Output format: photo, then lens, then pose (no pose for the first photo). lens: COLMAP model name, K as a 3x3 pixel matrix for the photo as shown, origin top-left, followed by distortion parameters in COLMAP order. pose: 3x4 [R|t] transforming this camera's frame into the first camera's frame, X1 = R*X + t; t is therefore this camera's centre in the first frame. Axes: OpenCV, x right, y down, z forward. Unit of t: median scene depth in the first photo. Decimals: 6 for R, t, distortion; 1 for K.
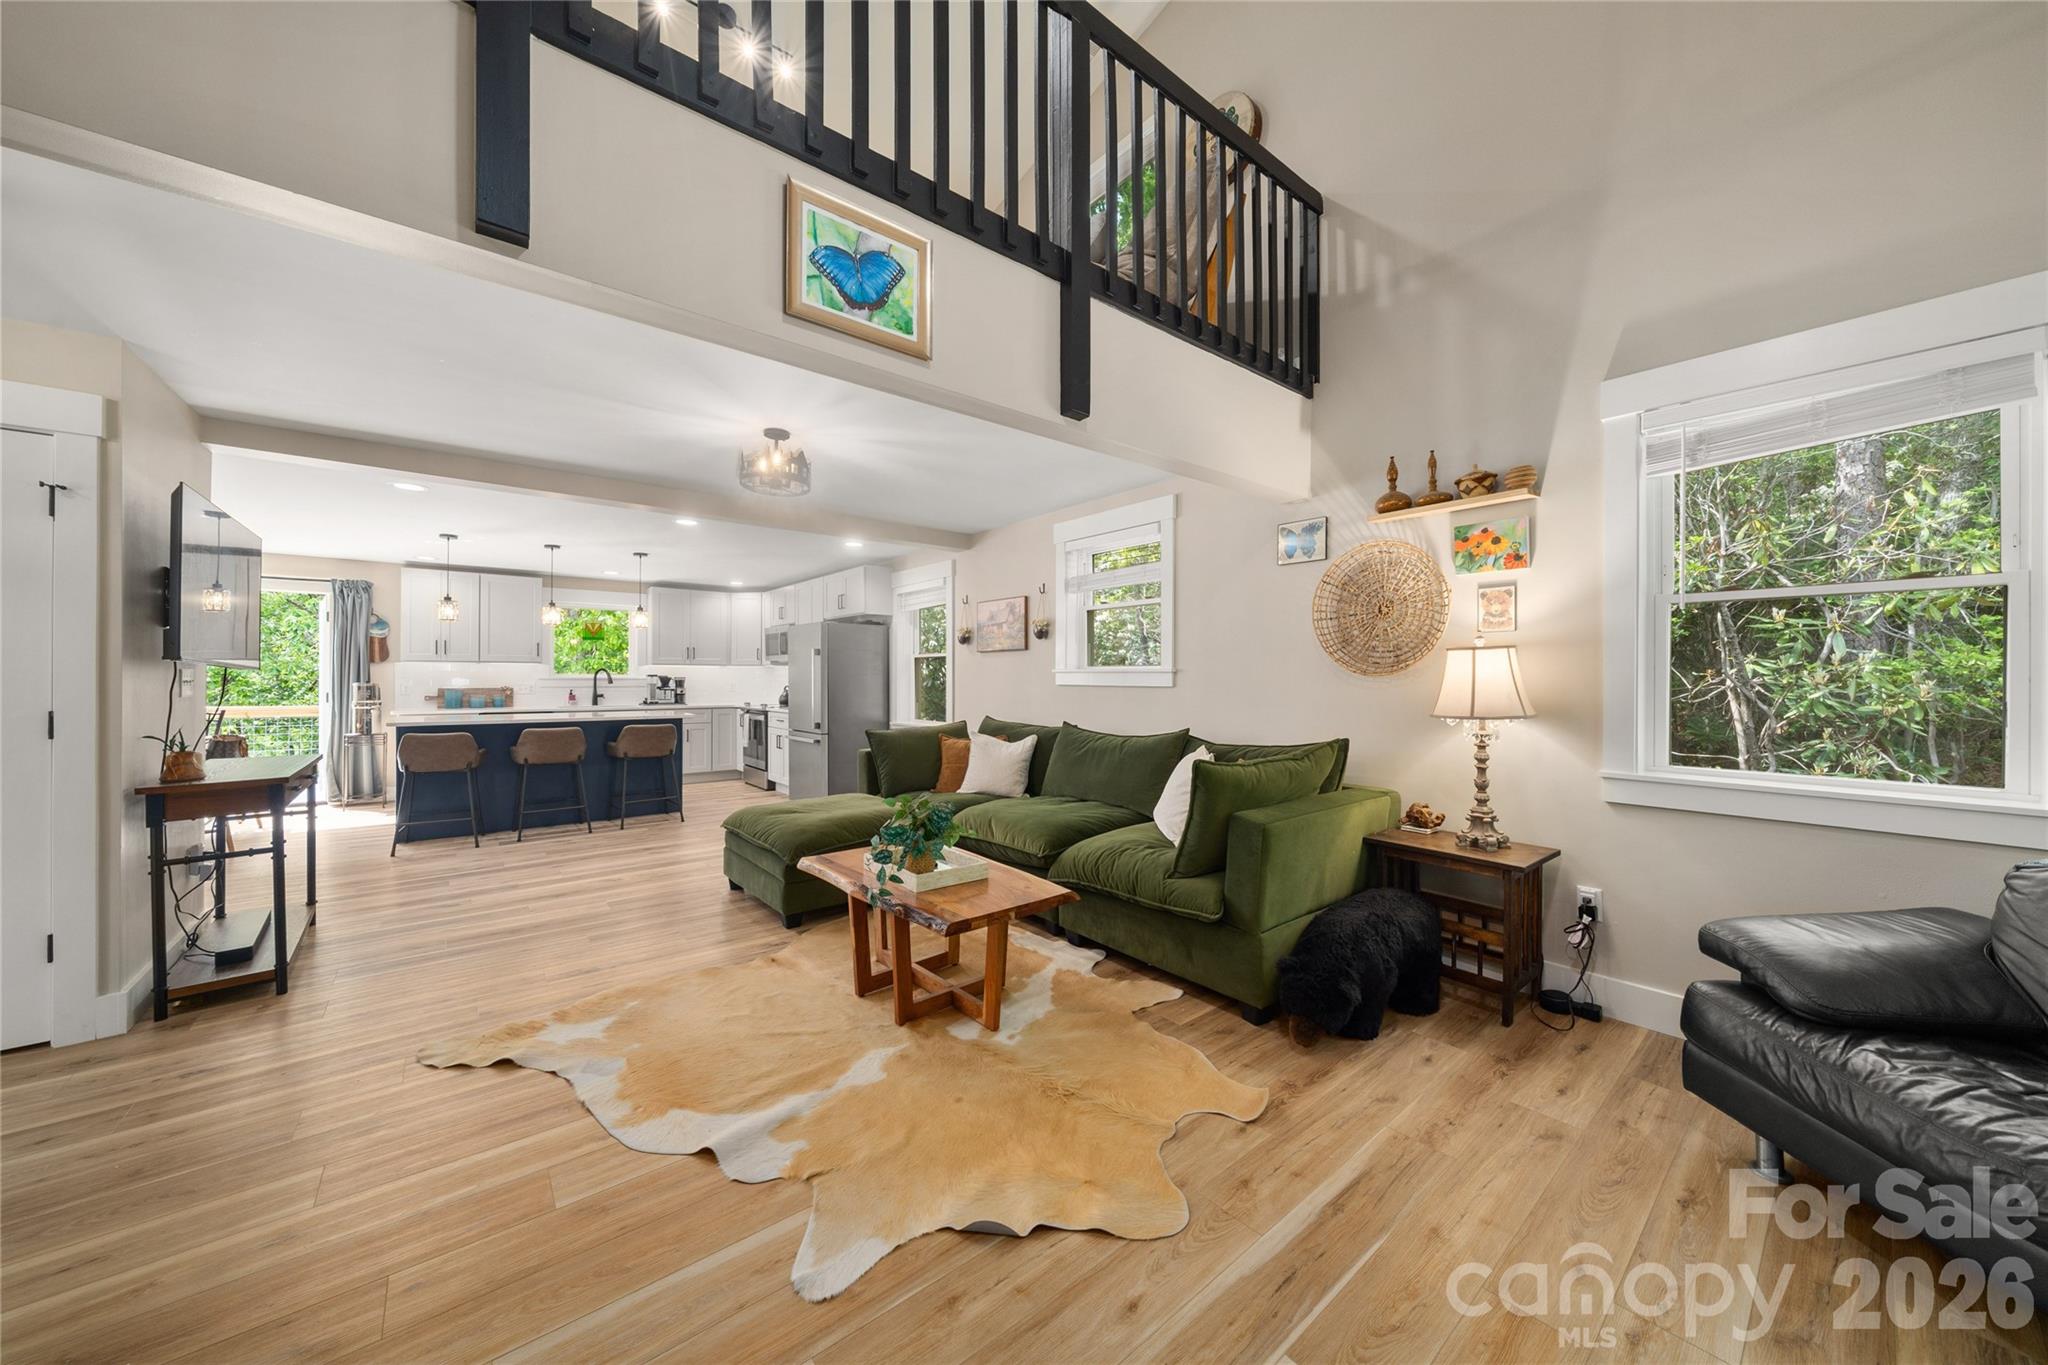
lens RADIAL K [[705.8, 0, 1023.5], [0, 705.8, 679.0], [0, 0, 1]] dist [-0.001265, -0.000031]
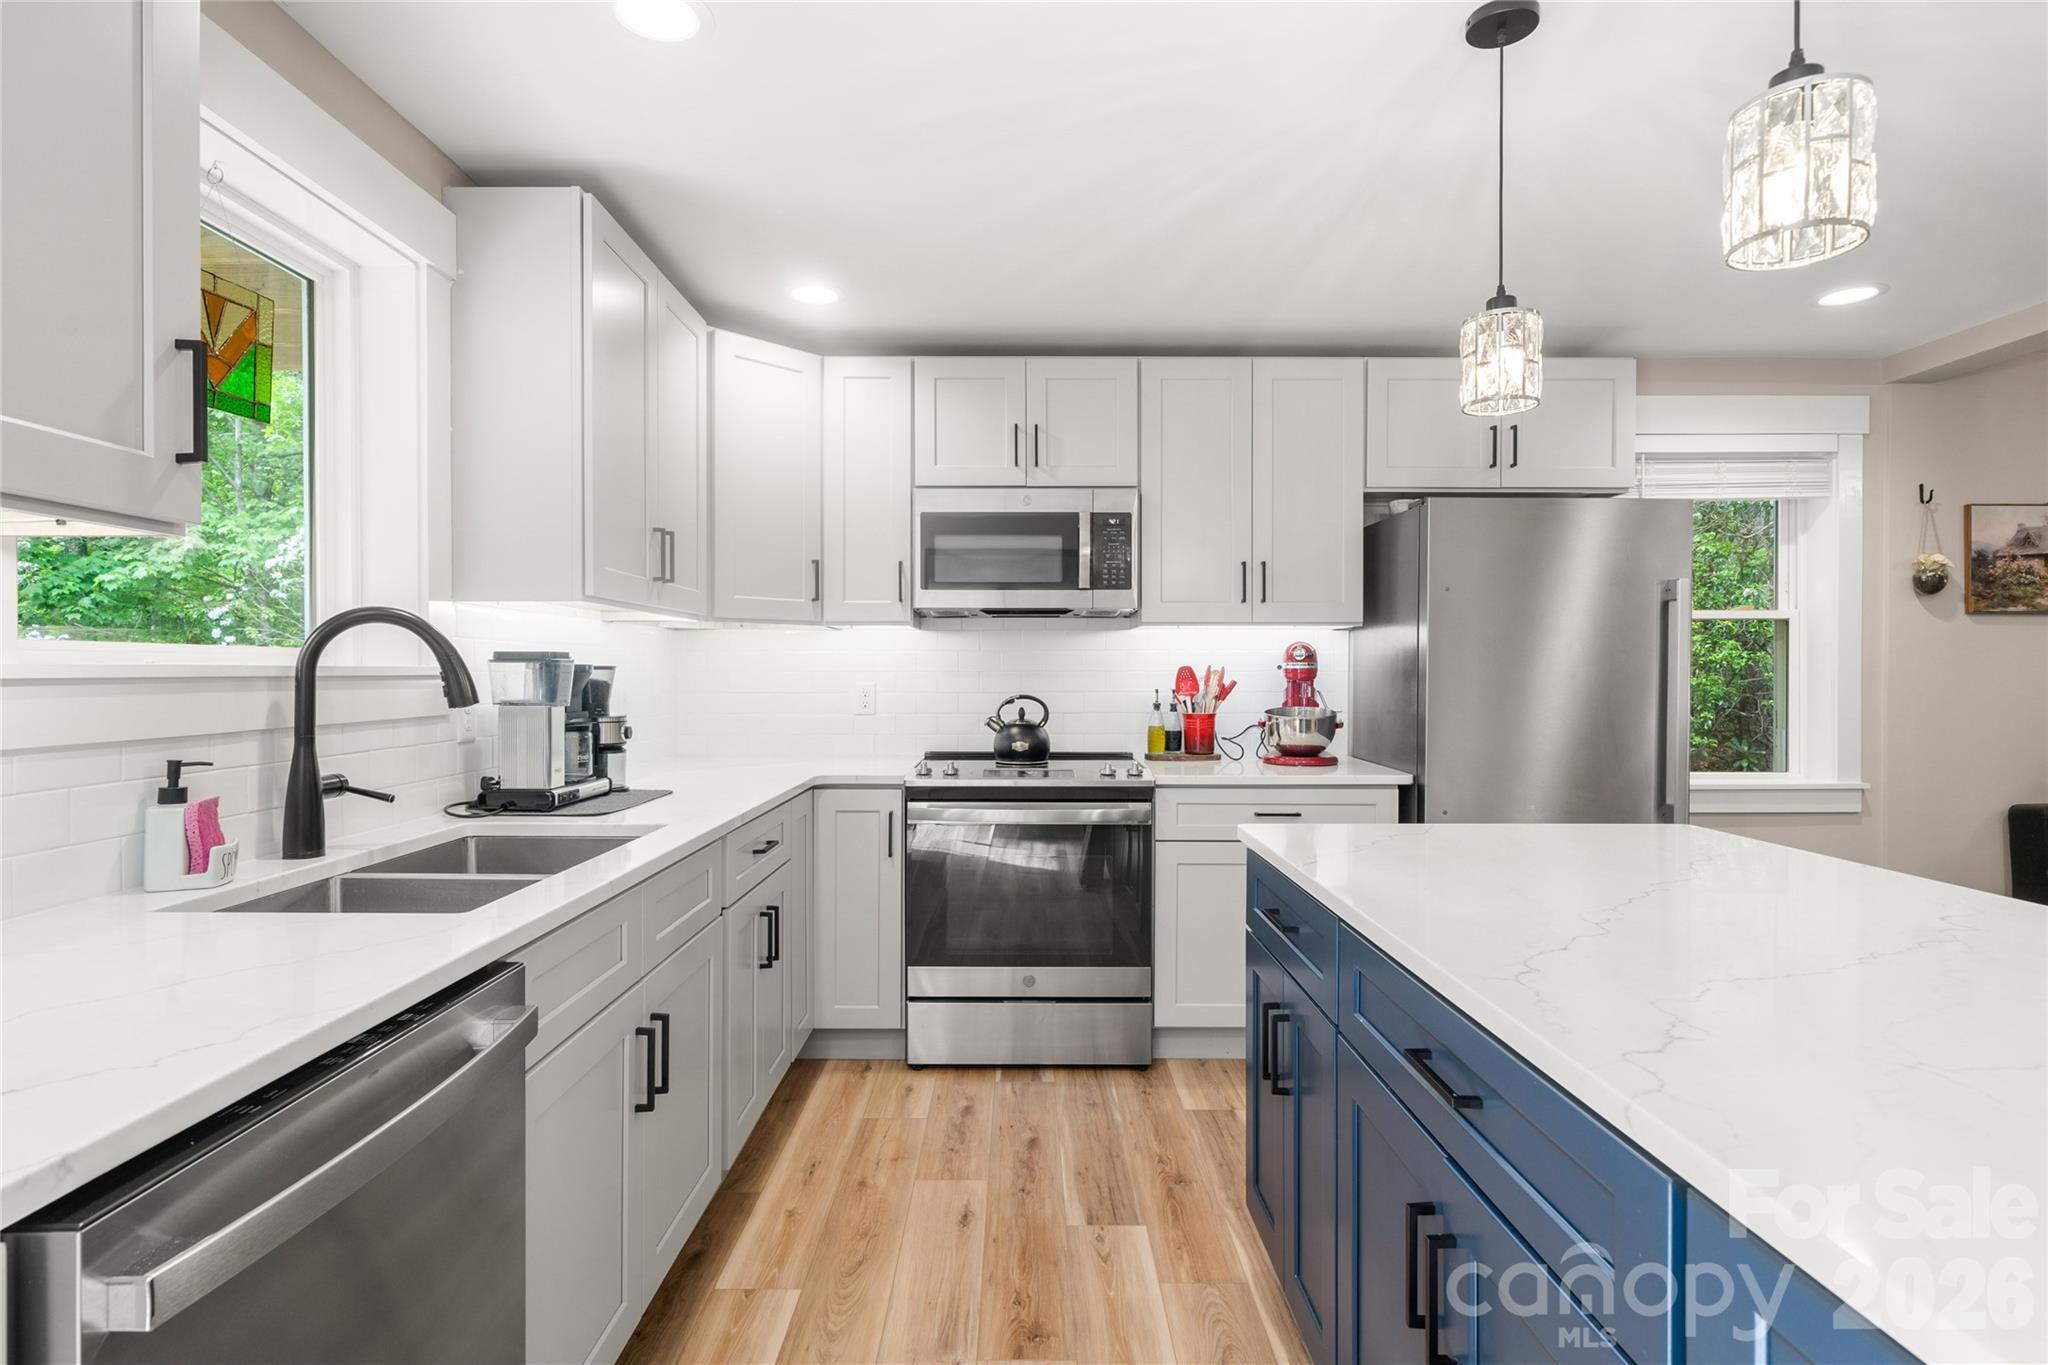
lens RADIAL K [[992.6, 0, 1019.8], [0, 992.6, 673.4], [0, 0, 1]] dist [-0.001049, 0.000187]
pose [[0.630454, -0.002909, 0.776221, -0.956328], [0.000698, 0.999995, 0.003181, -0.002386], [-0.776226, -0.001464, 0.630453, 1.065653]]
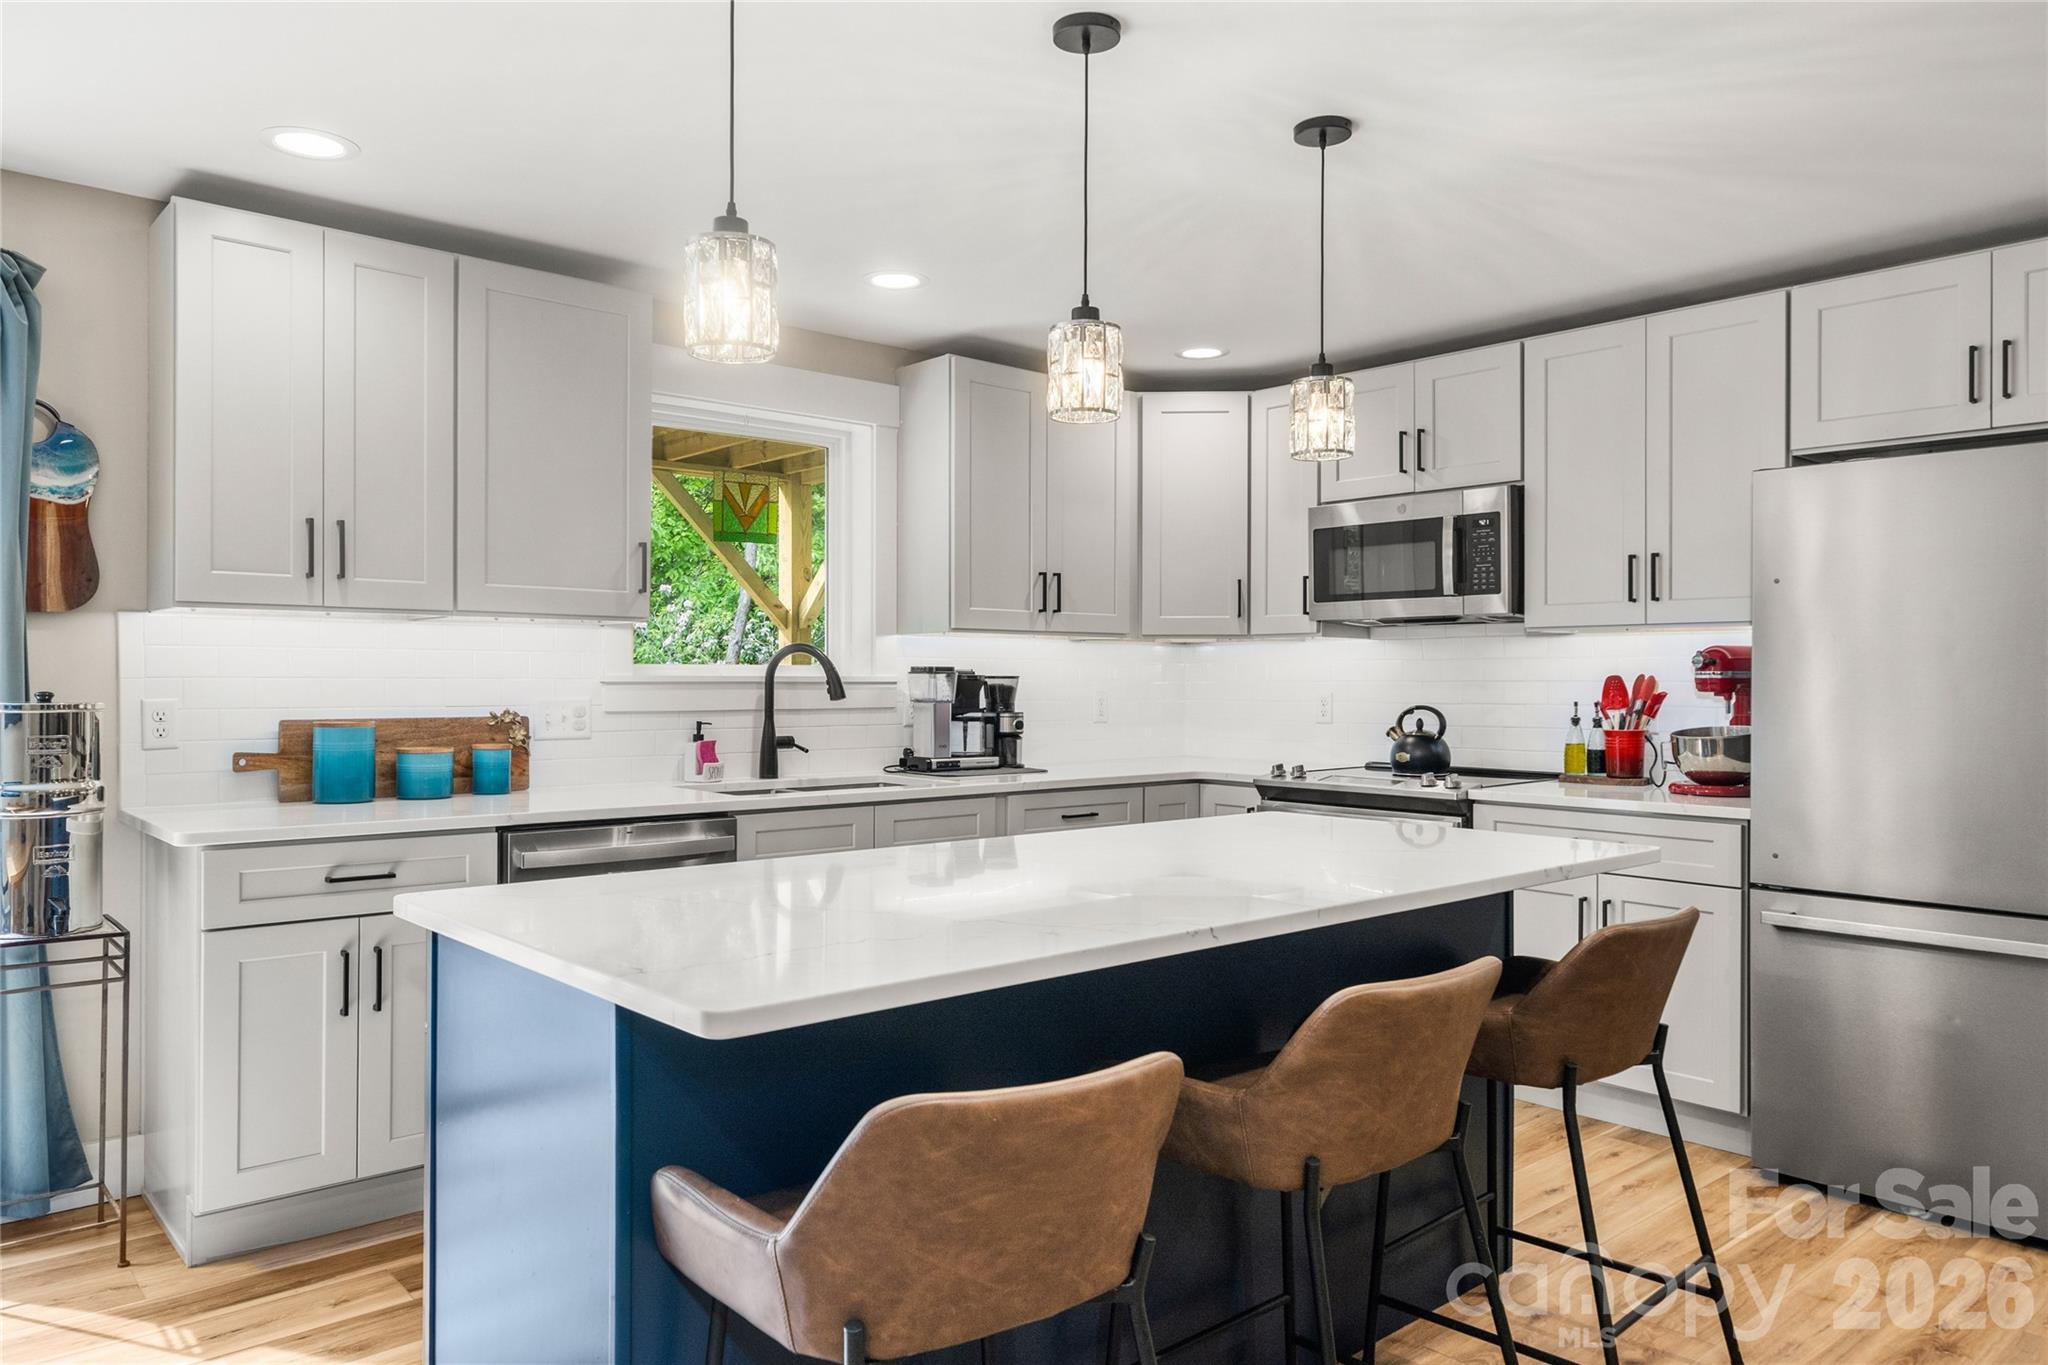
lens RADIAL K [[1399.2, 0, 1090.1], [0, 1399.2, 680.1], [0, 0, 1]] dist [-0.000902, -0.000183]
pose [[0.997562, 0.001427, 0.069769, -0.737105], [-0.001431, 0.999999, 0.000016, -0.002020], [-0.069769, -0.000116, 0.997563, 0.625520]]
